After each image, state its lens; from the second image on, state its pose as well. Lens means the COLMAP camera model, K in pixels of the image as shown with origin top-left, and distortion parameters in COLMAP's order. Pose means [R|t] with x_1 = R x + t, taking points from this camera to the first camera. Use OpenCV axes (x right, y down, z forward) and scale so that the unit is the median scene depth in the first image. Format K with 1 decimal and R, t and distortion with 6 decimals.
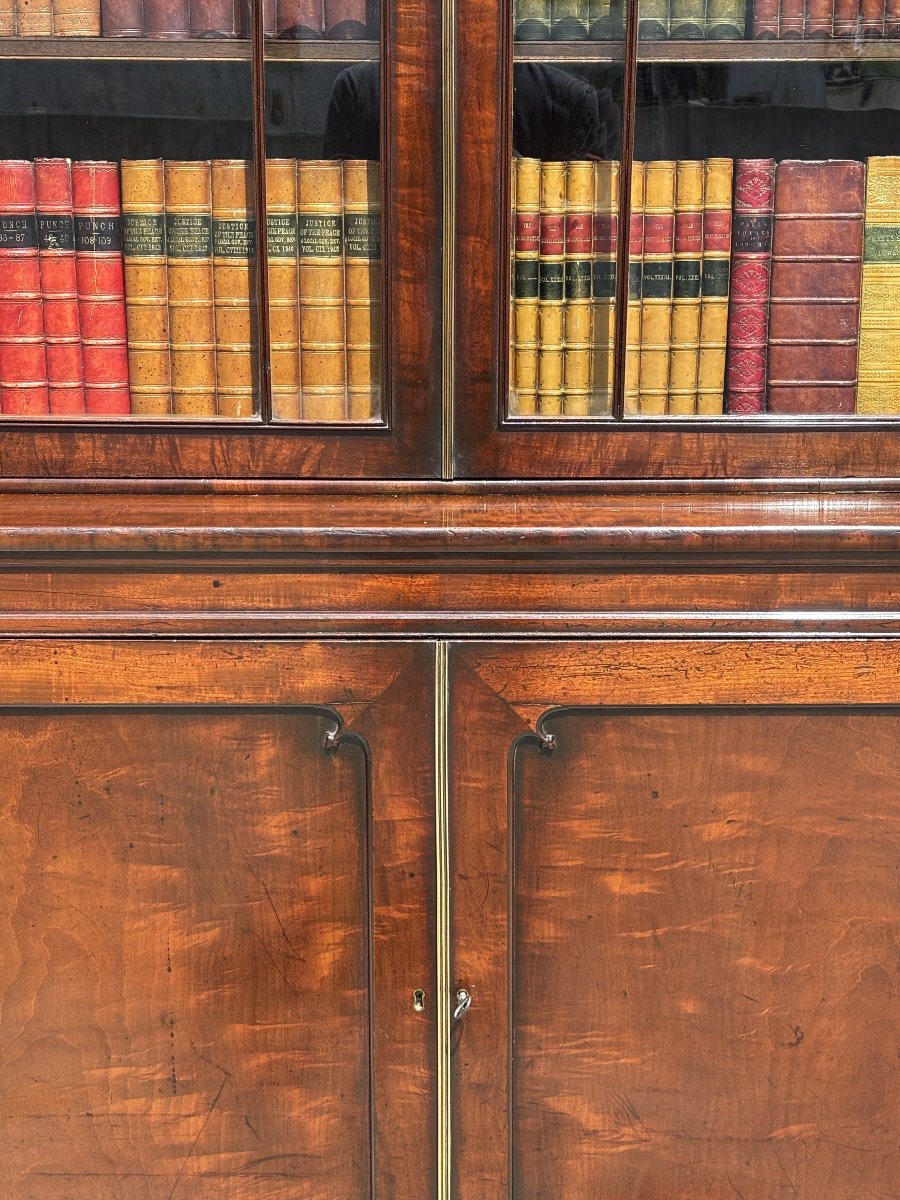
lens RADIAL K [[1967.5, 0, 471.1], [0, 1967.5, 619.1], [0, 0, 1]] dist [0.128850, 0.000000]
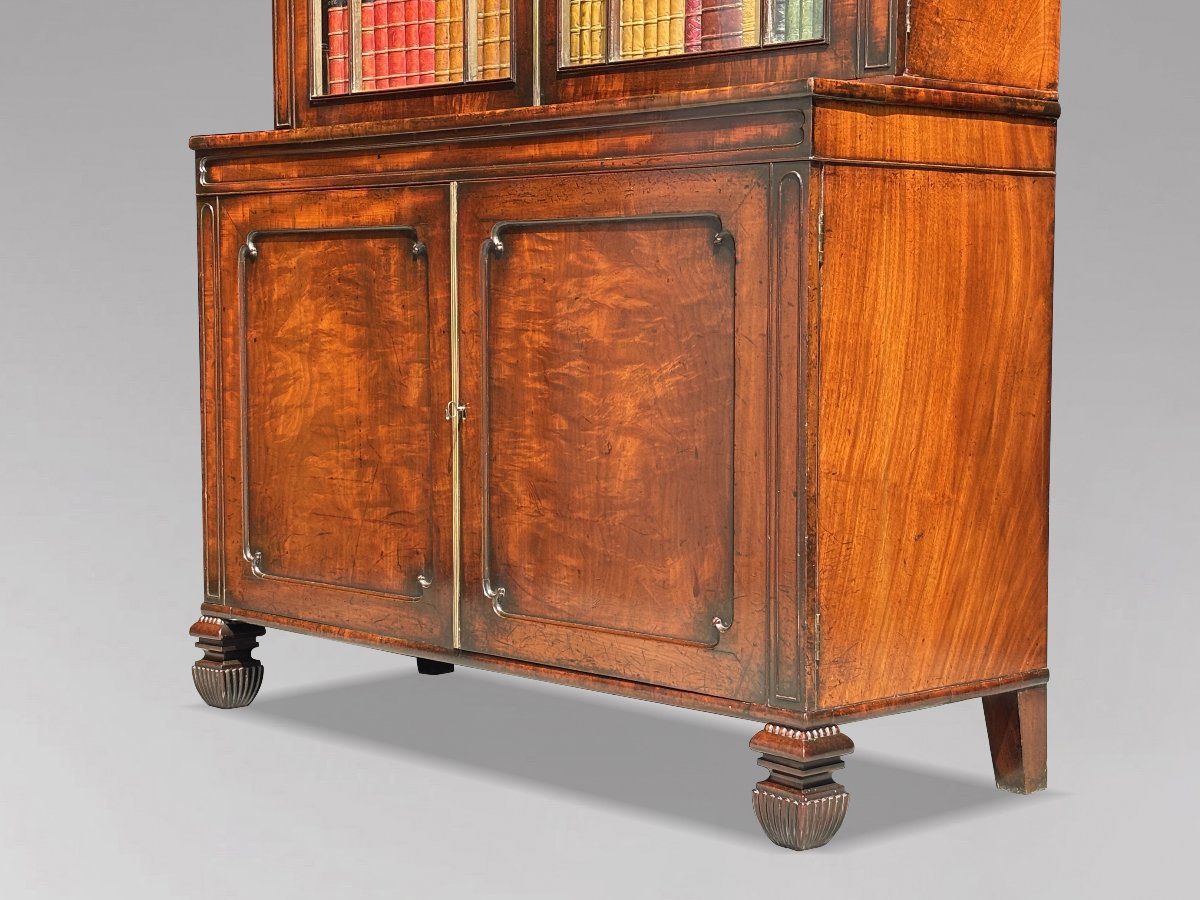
lens RADIAL K [[2150.8, 0, 604.5], [0, 2150.8, 461.2], [0, 0, 1]] dist [0.202577, 0.000000]
pose [[0.688892, 0.055282, -0.722753, 1.352036], [-0.176002, 0.980006, -0.092798, 0.373673], [0.703172, 0.191134, 0.684848, -0.124313]]
